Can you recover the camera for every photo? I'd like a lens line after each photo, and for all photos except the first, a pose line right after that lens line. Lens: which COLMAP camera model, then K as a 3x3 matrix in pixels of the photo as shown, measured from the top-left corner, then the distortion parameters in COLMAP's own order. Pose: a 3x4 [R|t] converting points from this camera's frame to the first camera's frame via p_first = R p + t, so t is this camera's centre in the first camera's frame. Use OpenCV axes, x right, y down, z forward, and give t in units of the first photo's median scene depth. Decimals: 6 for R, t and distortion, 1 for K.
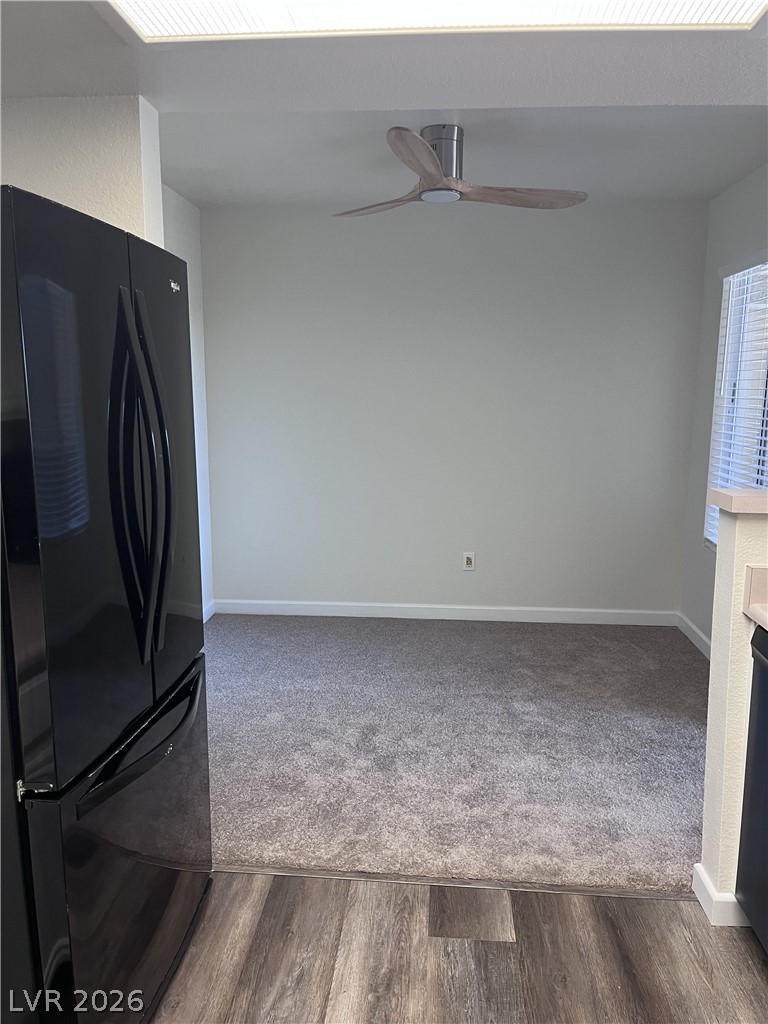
lens RADIAL K [[770.5, 0, 380.4], [0, 770.5, 517.3], [0, 0, 1]] dist [0.046233, -0.075936]
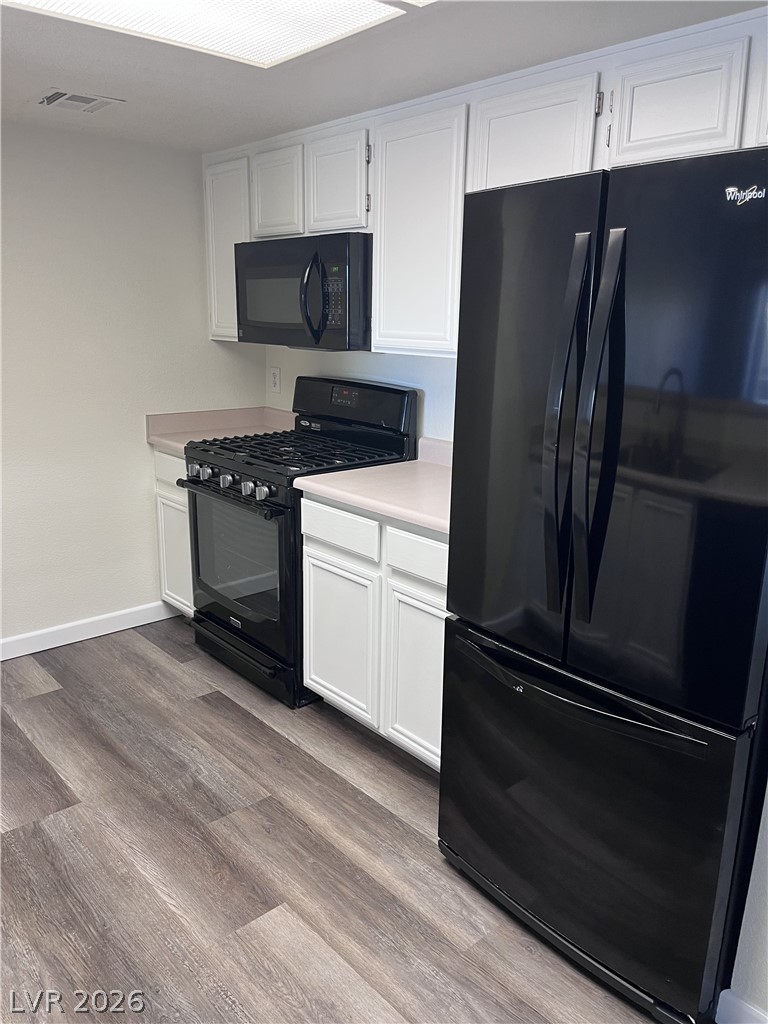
lens RADIAL K [[770.5, 0, 386.1], [0, 770.5, 511.9], [0, 0, 1]] dist [0.046233, -0.075936]
pose [[-0.686221, 0.163752, -0.708721, 0.517528], [-0.140311, 0.926233, 0.349865, -0.243637], [0.713732, 0.339526, -0.612625, 1.361264]]
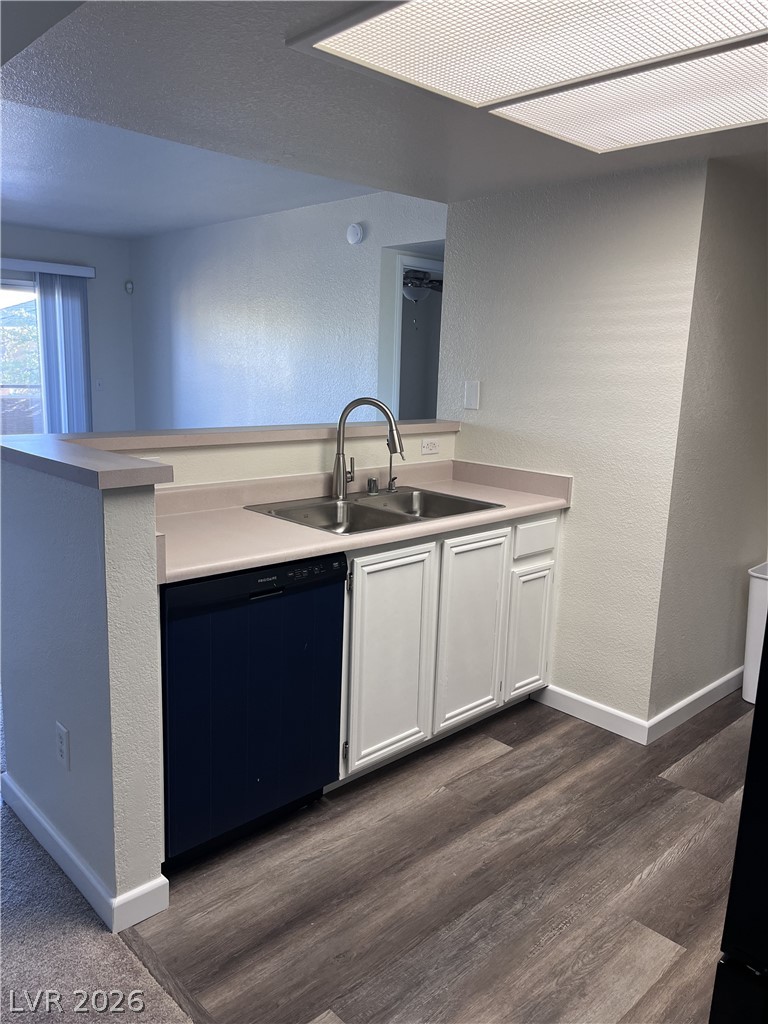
lens RADIAL K [[770.5, 0, 380.4], [0, 770.5, 511.7], [0, 0, 1]] dist [0.046233, -0.075936]
pose [[-0.746057, -0.147966, 0.649235, -0.399197], [0.079148, 0.948382, 0.307096, -0.269966], [-0.661162, 0.280497, -0.695835, 1.645341]]
